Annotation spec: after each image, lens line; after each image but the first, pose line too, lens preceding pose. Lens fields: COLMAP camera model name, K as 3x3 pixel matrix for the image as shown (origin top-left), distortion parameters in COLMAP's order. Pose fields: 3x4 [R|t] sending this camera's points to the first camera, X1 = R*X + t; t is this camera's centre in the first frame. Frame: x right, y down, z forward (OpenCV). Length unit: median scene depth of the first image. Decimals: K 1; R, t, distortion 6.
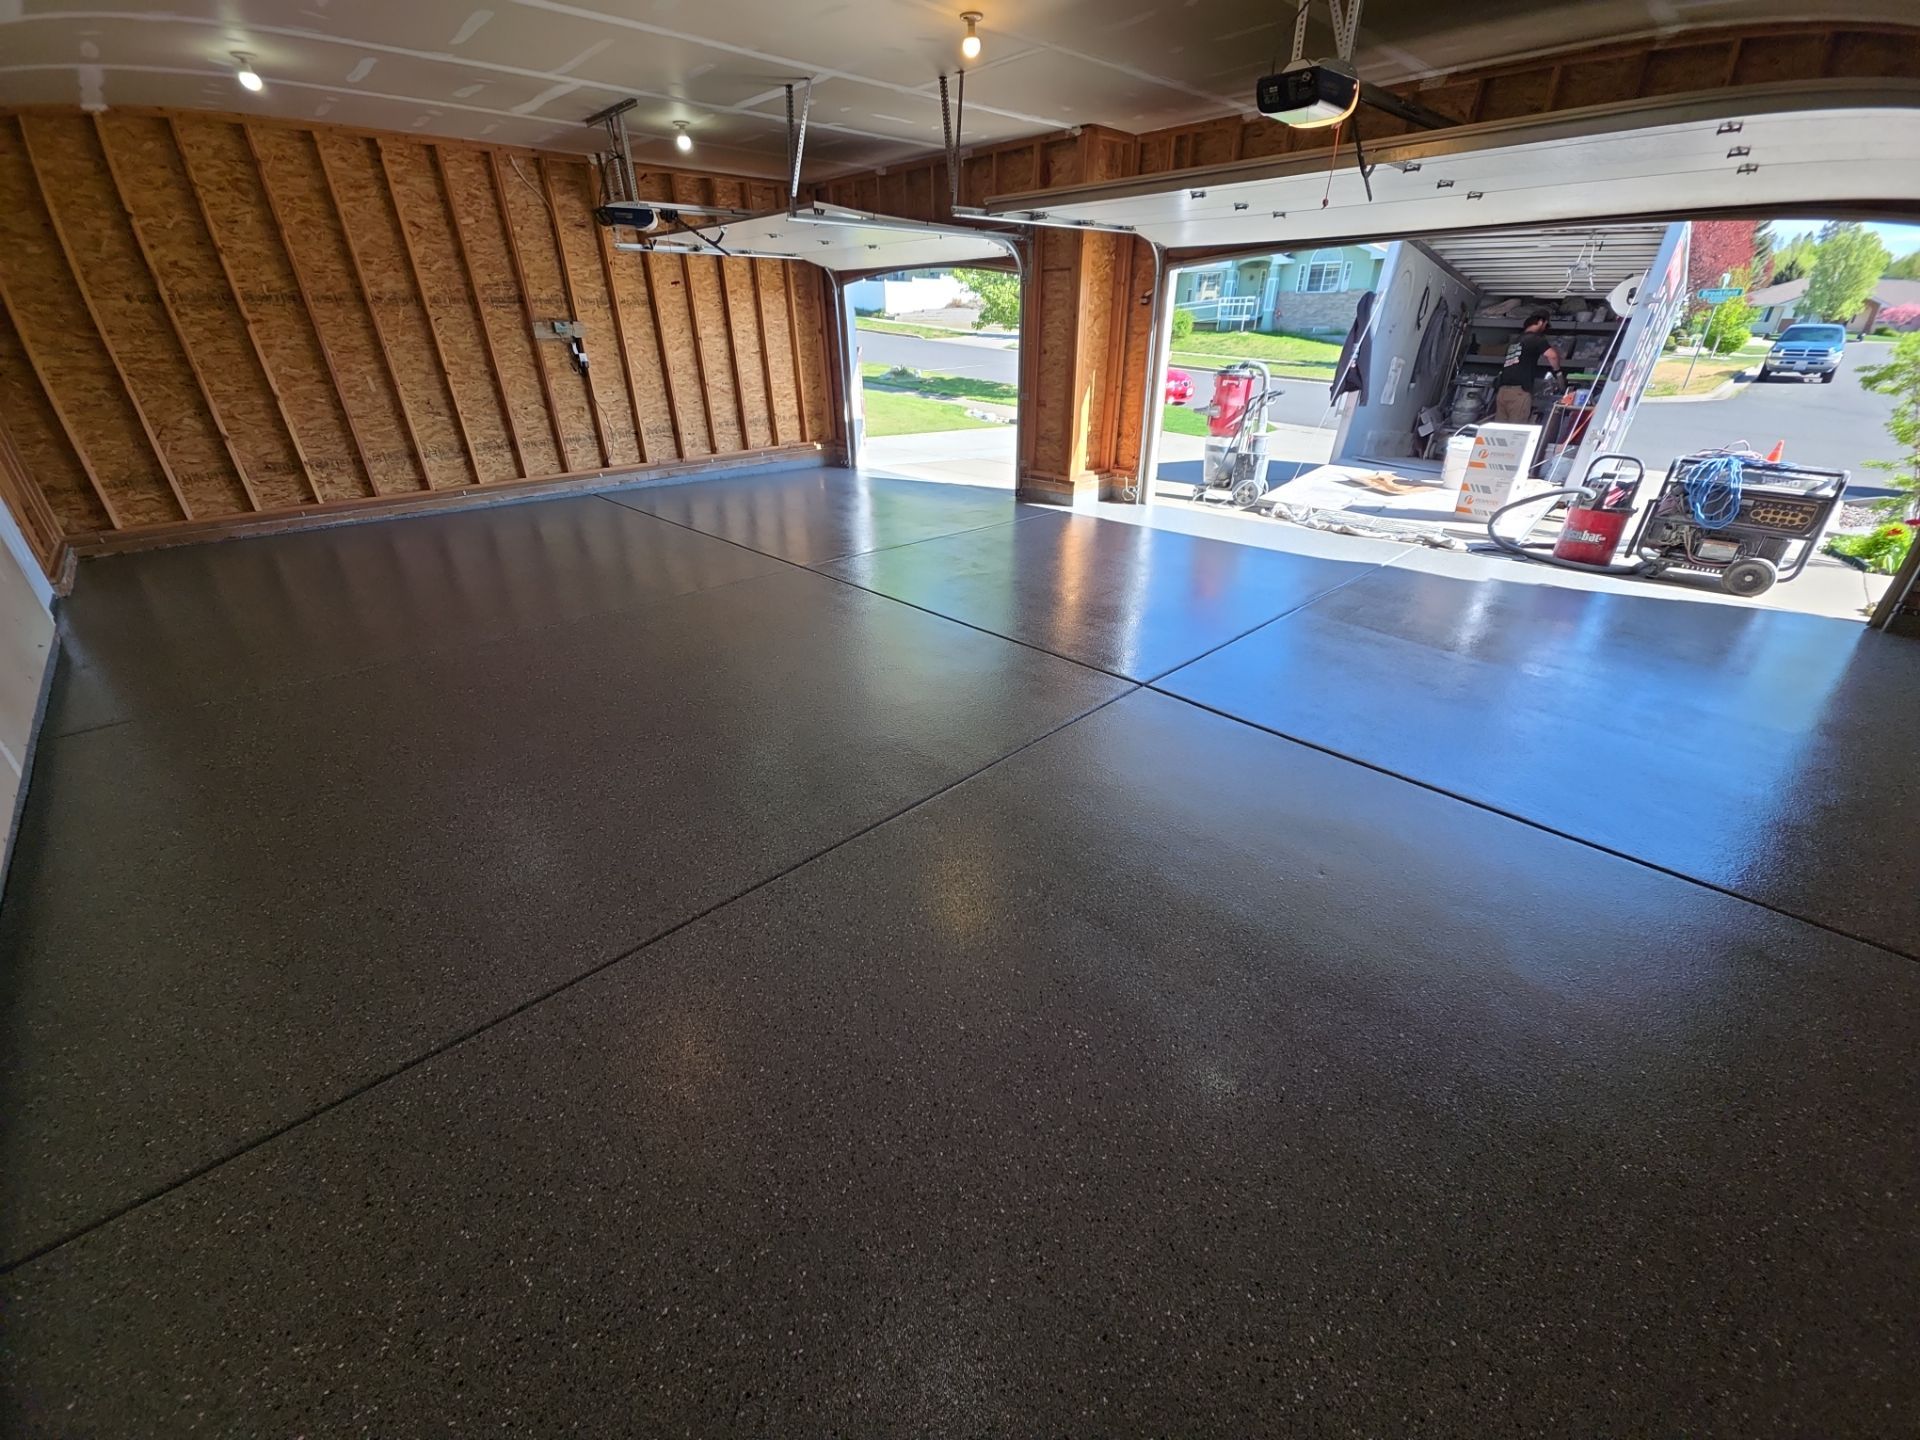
lens RADIAL K [[750.3, 0, 960.0], [0, 750.3, 720.0], [0, 0, 1]] dist [0.014718, -0.008941]
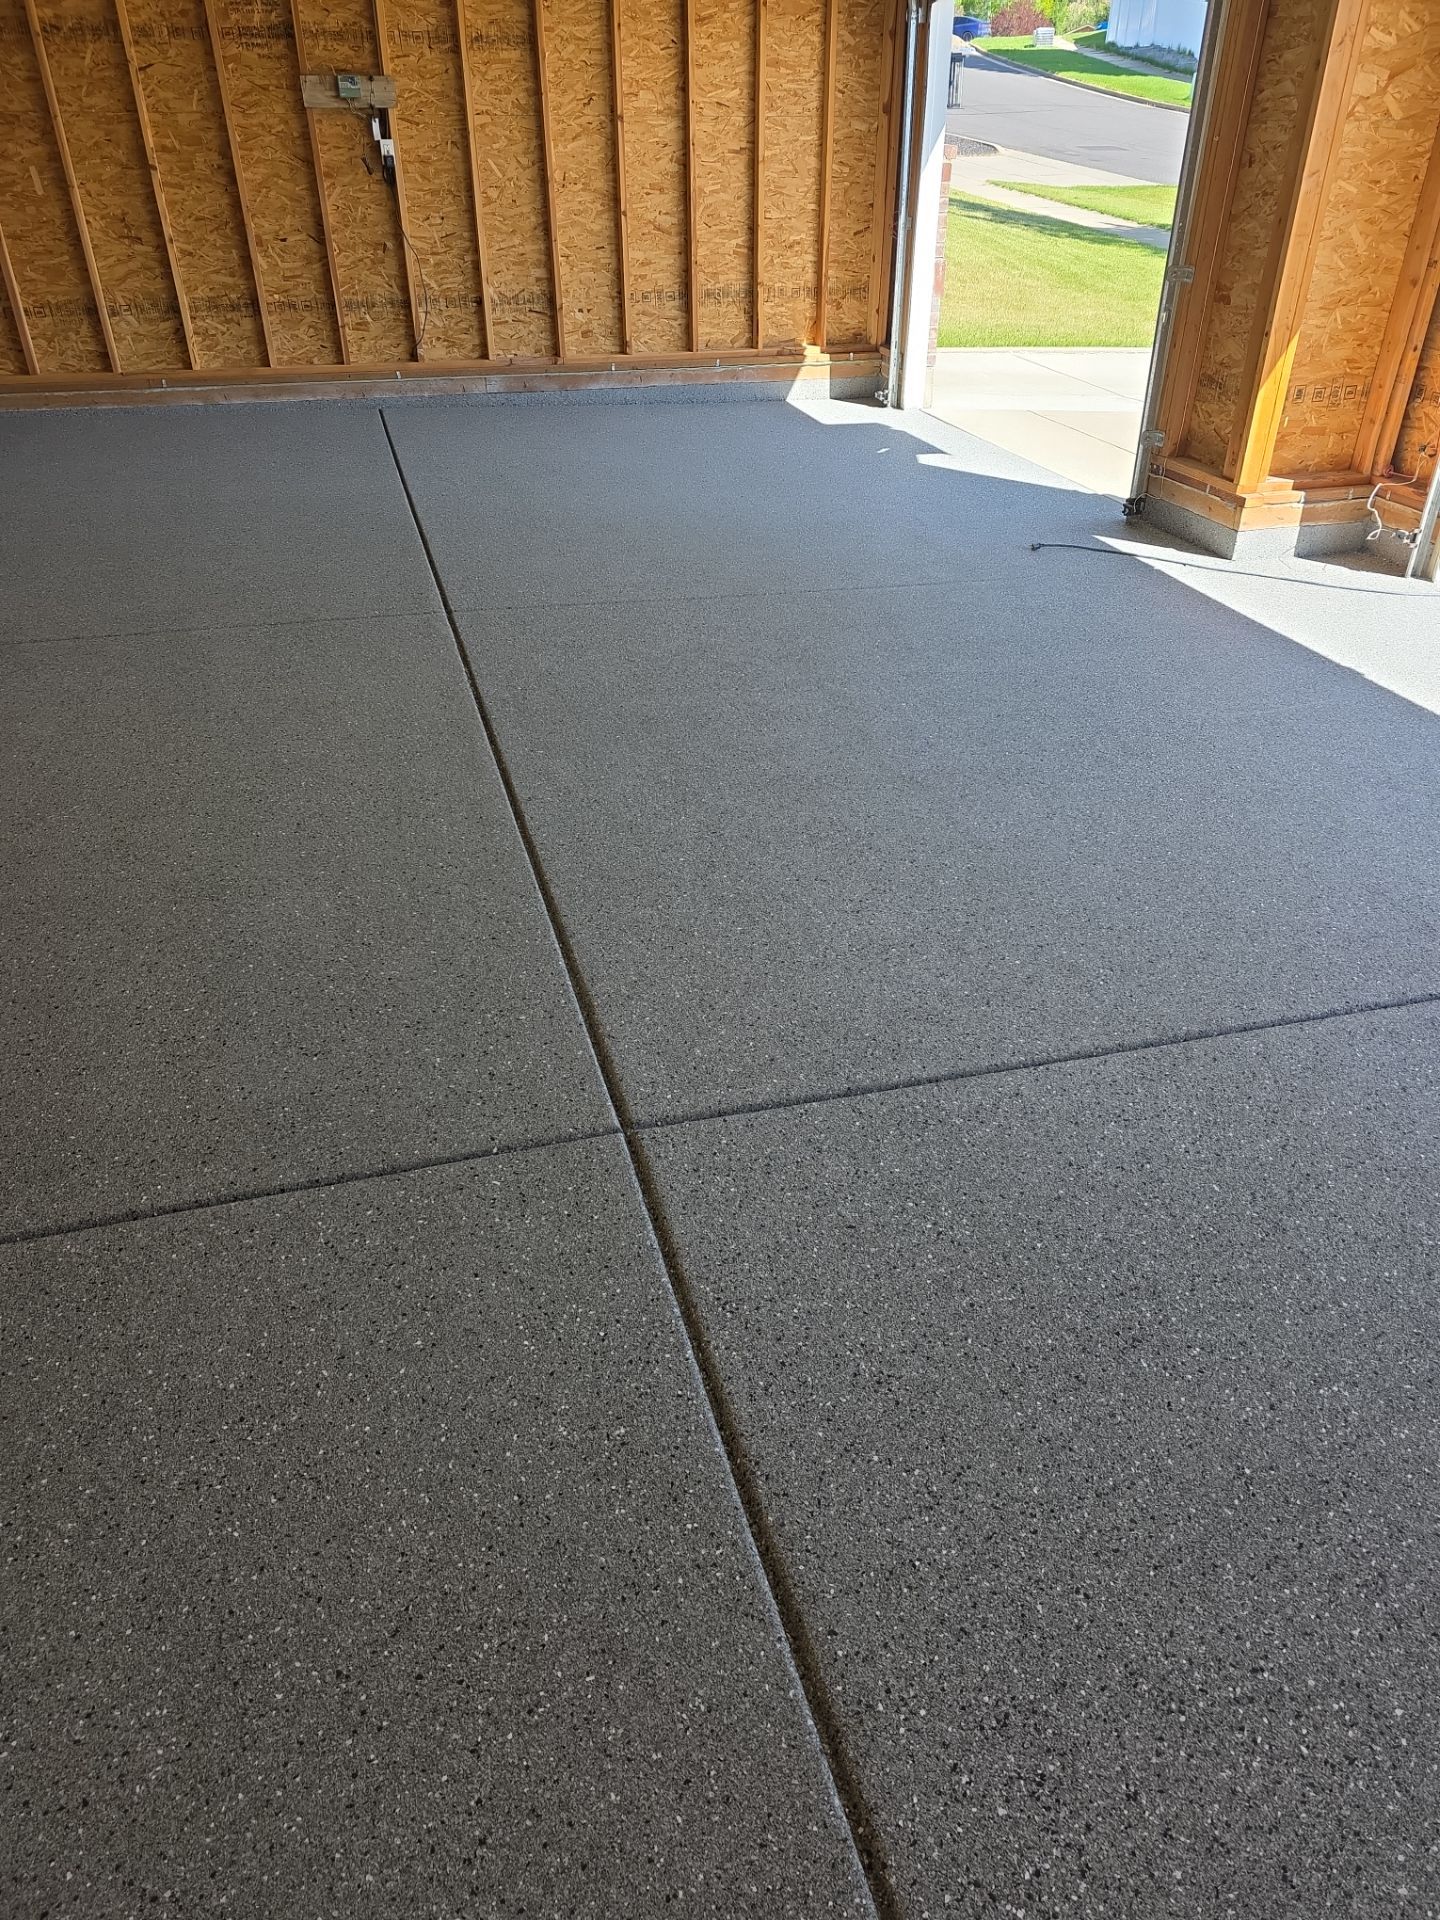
lens RADIAL K [[1281.9, 0, 746.4], [0, 1281.9, 959.4], [0, 0, 1]] dist [0.039318, -0.030570]
pose [[0.886172, 0.265799, -0.379539, 0.235969], [-0.230003, 0.963404, 0.137665, -0.108128], [0.402241, -0.034700, 0.914876, 0.234617]]
